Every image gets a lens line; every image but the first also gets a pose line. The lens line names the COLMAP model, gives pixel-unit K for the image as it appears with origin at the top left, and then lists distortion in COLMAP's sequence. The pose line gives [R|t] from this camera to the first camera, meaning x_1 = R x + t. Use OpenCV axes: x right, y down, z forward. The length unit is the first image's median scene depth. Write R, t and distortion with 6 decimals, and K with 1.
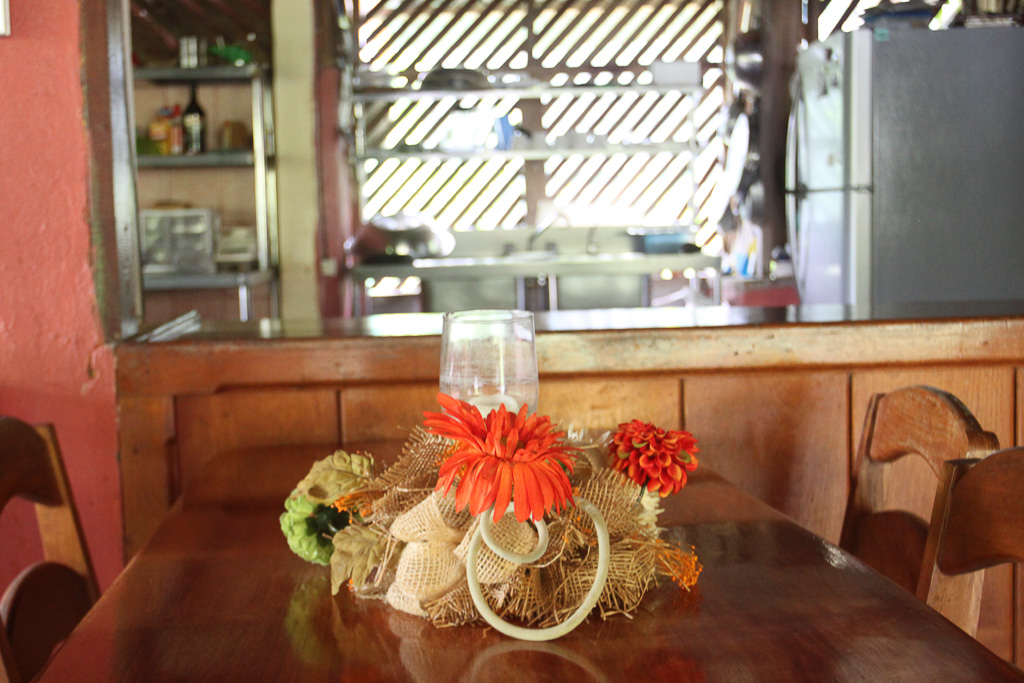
lens RADIAL K [[1418.8, 0, 512.9], [0, 1418.8, 339.9], [0, 0, 1]] dist [-0.018735, 0.000000]
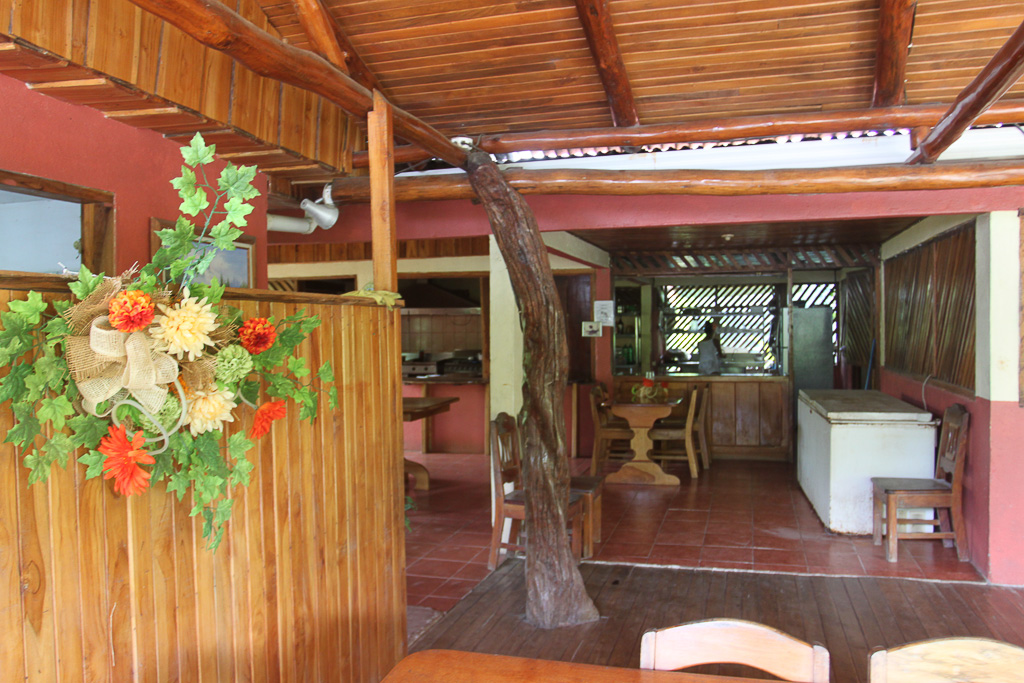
lens RADIAL K [[800.7, 0, 513.1], [0, 800.7, 341.6], [0, 0, 1]] dist [-0.054772, 0.004513]
pose [[0.942075, 0.017801, -0.334931, 0.209816], [-0.040905, 0.997234, -0.062054, 0.035076], [0.332900, 0.072159, 0.940197, -1.040163]]
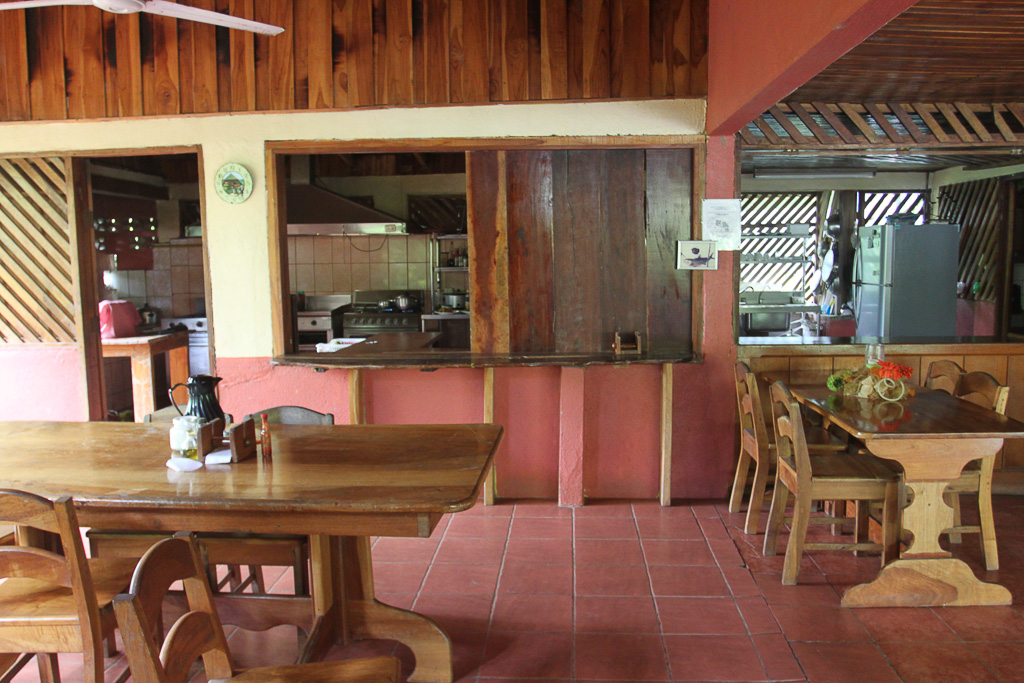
lens RADIAL K [[800.7, 0, 517.2], [0, 800.7, 342.4], [0, 0, 1]] dist [-0.054772, 0.004513]
pose [[0.991769, 0.022855, -0.125983, -0.190801], [-0.020610, 0.999605, 0.019094, -0.010877], [0.126370, -0.016340, 0.991849, -0.419041]]
